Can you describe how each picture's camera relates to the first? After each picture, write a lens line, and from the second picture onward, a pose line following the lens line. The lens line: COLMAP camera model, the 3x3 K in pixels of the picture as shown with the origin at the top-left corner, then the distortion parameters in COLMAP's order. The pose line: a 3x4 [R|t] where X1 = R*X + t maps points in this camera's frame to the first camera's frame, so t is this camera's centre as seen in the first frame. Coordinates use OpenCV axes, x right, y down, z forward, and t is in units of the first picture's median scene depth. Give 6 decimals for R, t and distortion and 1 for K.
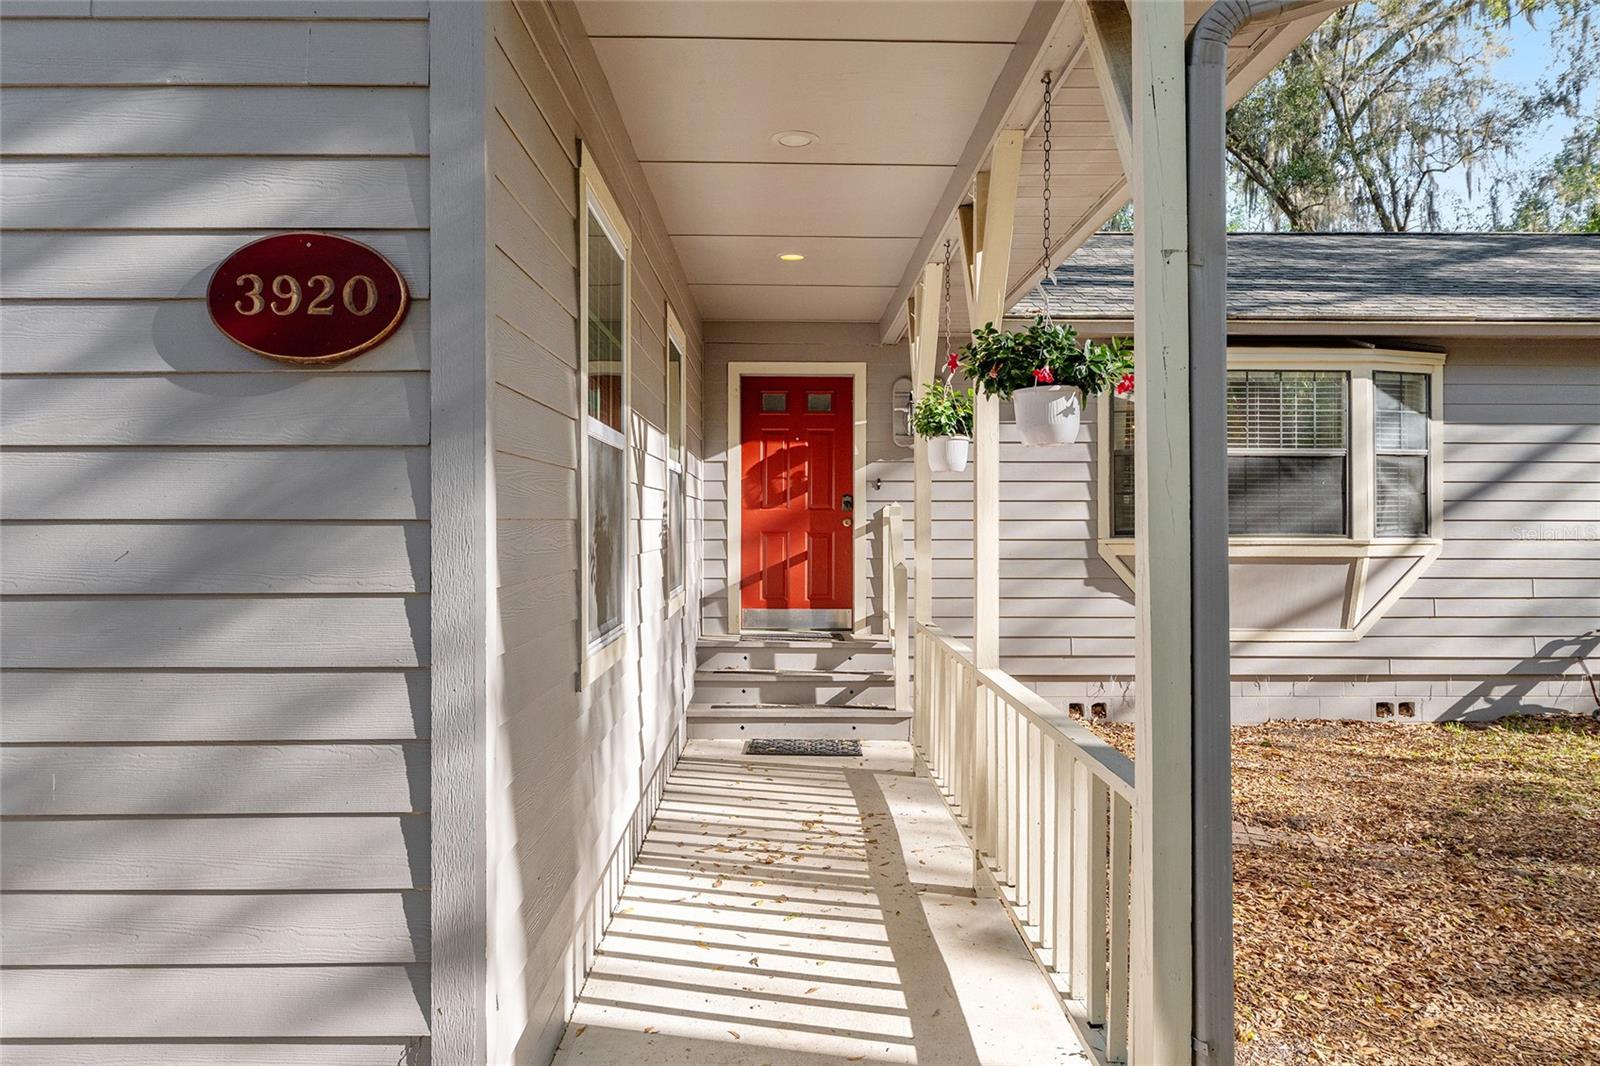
lens RADIAL K [[1085.2, 0, 801.8], [0, 1085.2, 532.7], [0, 0, 1]] dist [-0.004252, -0.001445]
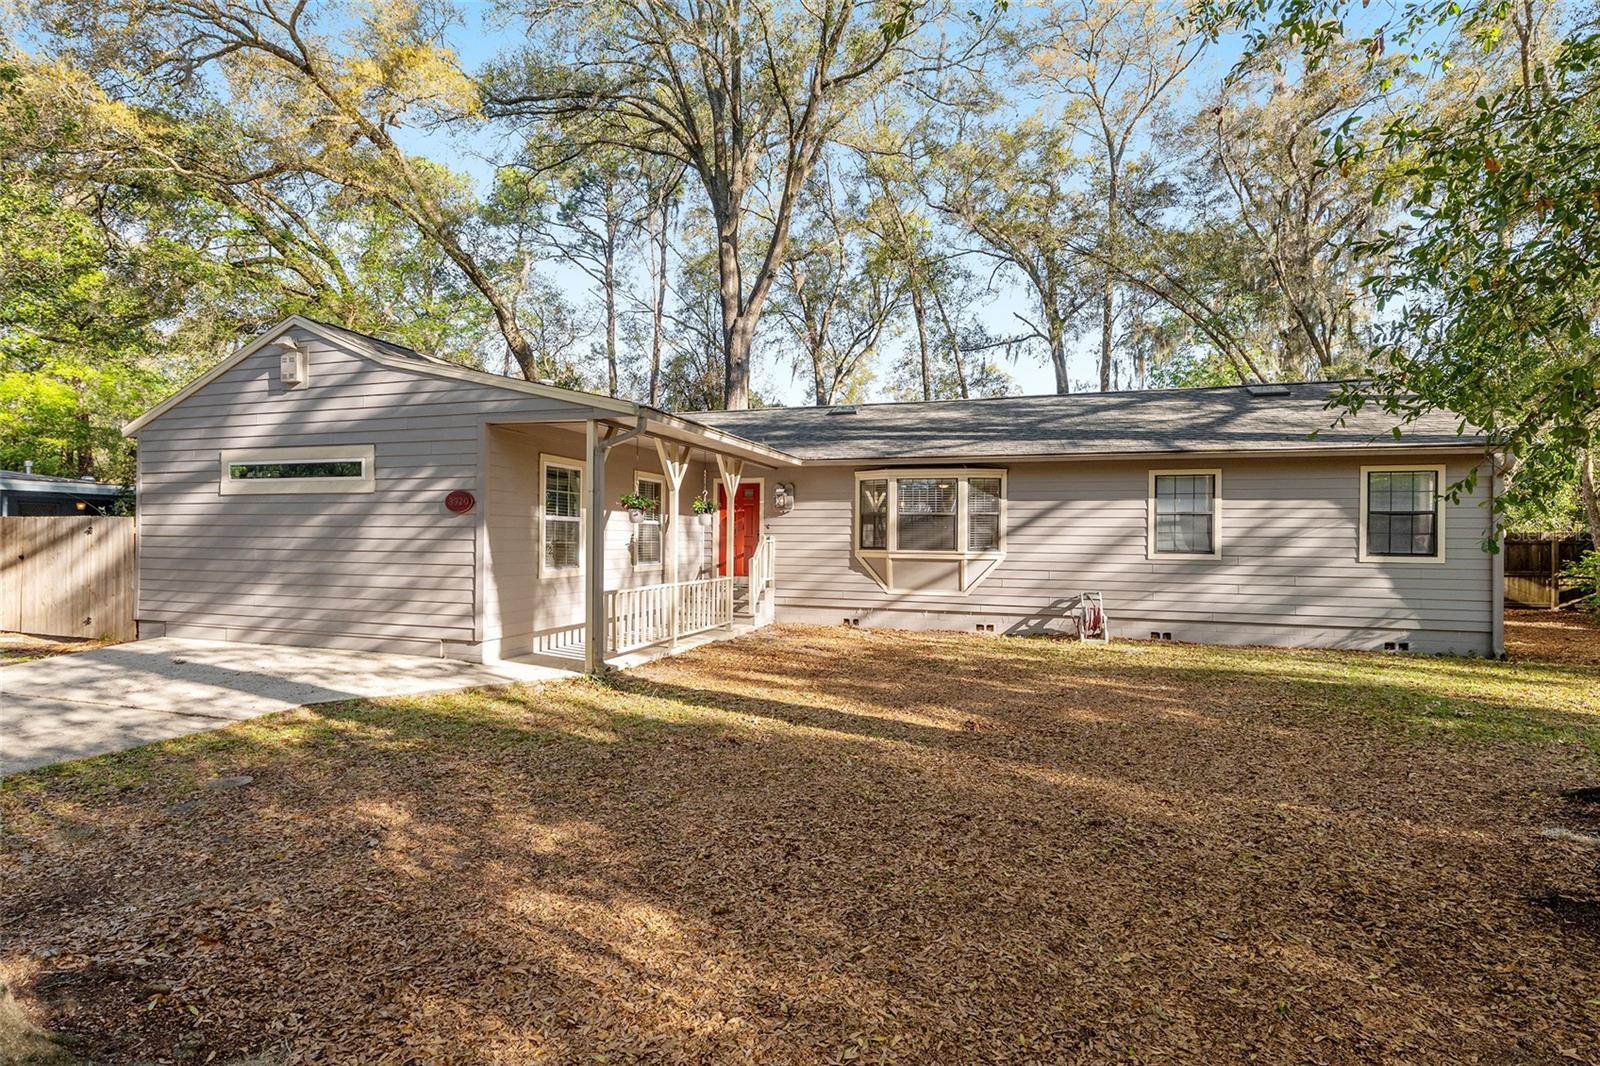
lens RADIAL K [[718.2, 0, 797.9], [0, 718.2, 533.4], [0, 0, 1]] dist [-0.003269, 0.000212]
pose [[0.947450, 0.006735, -0.319833, 0.661319], [-0.013602, 0.999722, -0.019244, 0.001975], [0.319615, 0.022583, 0.947278, -0.537290]]
